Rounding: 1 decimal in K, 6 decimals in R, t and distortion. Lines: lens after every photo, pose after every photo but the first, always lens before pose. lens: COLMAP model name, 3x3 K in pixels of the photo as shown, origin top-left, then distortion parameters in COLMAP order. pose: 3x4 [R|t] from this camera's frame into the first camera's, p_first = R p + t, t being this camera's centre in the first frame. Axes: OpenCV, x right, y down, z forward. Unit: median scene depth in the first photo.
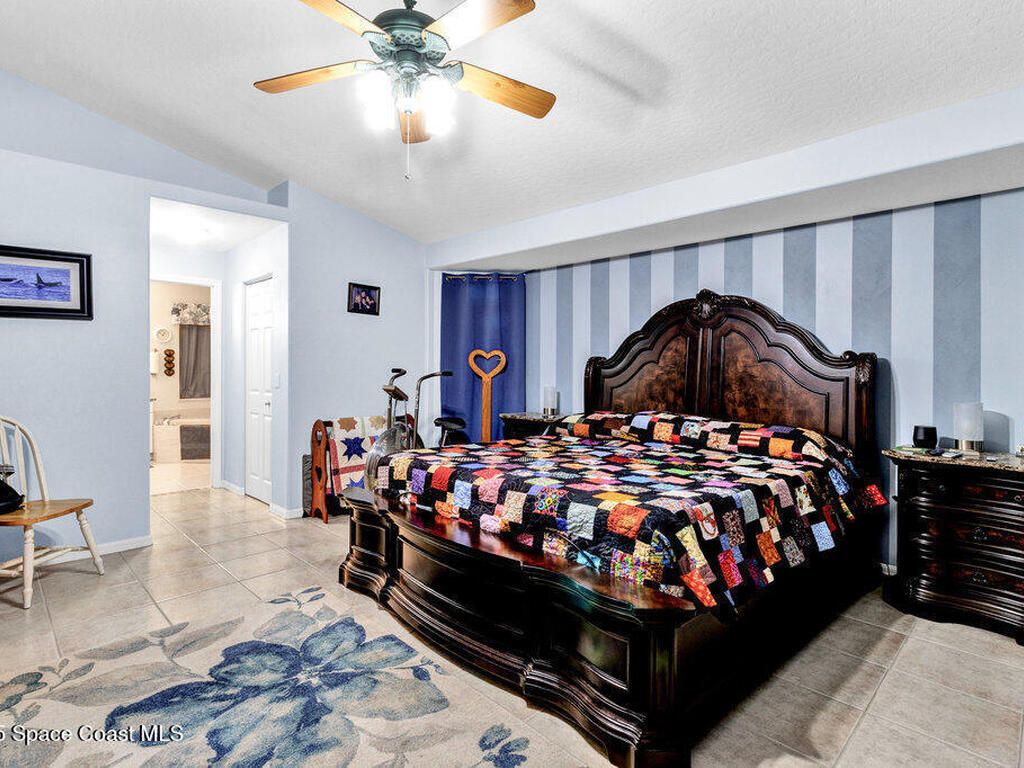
lens RADIAL K [[538.3, 0, 518.7], [0, 538.3, 376.2], [0, 0, 1]] dist [0.001201, 0.001730]
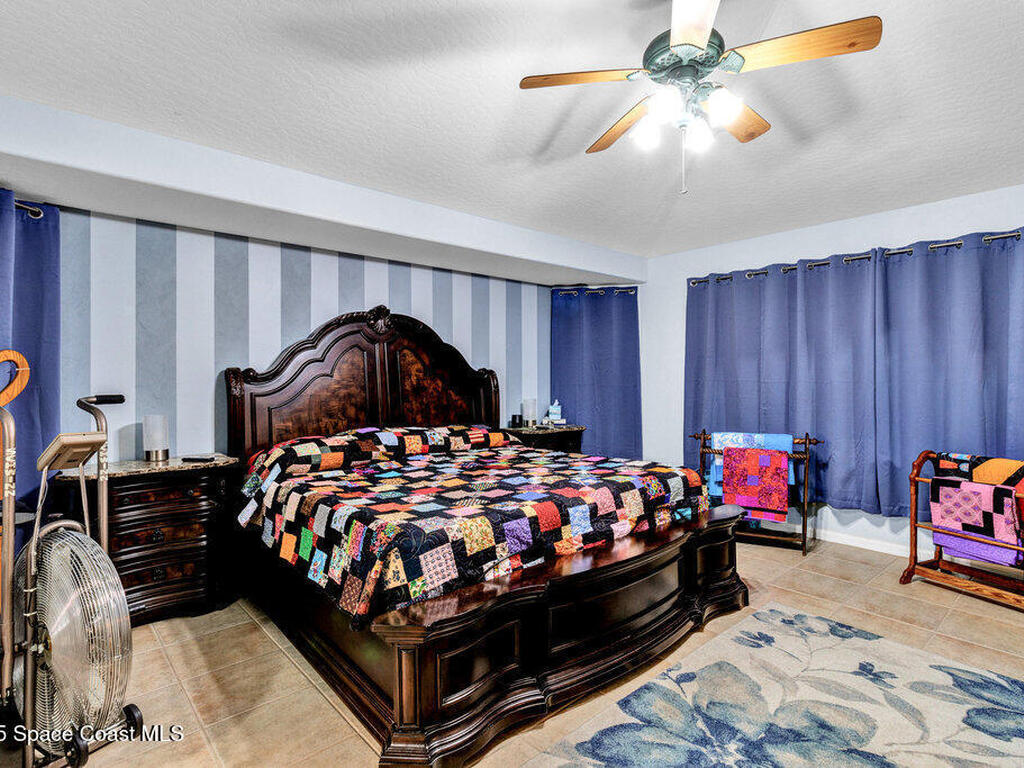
lens RADIAL K [[538.3, 0, 519.5], [0, 538.3, 380.3], [0, 0, 1]] dist [0.001201, 0.001730]
pose [[0.040985, -0.008532, 0.999123, -0.879963], [0.023692, 0.999691, 0.007565, -0.023991], [-0.998879, 0.023361, 0.041175, 0.909550]]
